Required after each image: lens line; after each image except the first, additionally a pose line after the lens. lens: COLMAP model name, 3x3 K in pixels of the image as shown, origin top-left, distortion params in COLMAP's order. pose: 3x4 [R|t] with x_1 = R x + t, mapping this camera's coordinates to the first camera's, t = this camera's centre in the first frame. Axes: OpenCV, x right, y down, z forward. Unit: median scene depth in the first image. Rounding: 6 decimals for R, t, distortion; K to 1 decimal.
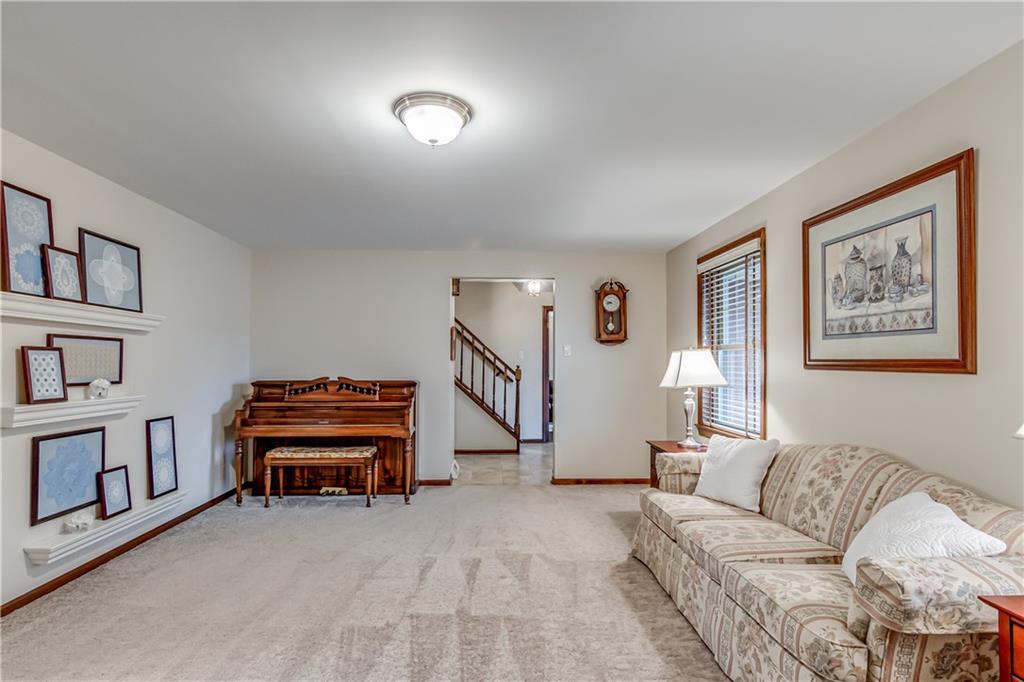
lens RADIAL K [[523.8, 0, 509.2], [0, 523.8, 356.1], [0, 0, 1]] dist [0.002344, 0.000504]
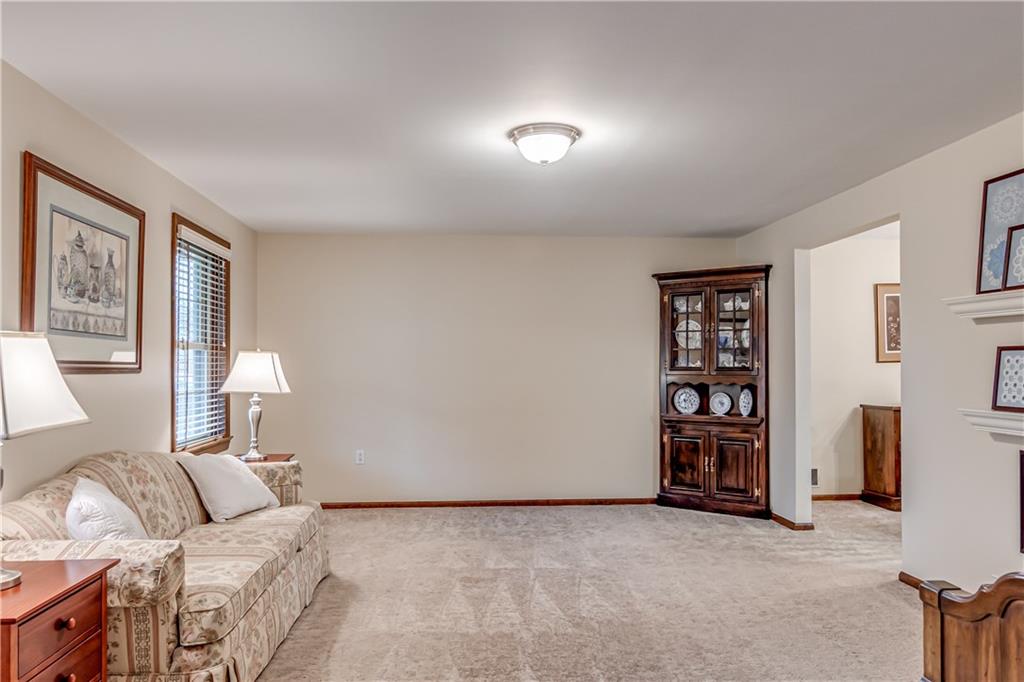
lens RADIAL K [[523.8, 0, 509.2], [0, 523.8, 356.1], [0, 0, 1]] dist [0.002344, 0.000504]
pose [[-0.998800, -0.000642, -0.048967, -0.017535], [0.000828, 0.999549, -0.030005, 0.025123], [0.048964, -0.030010, -0.998350, 1.936500]]
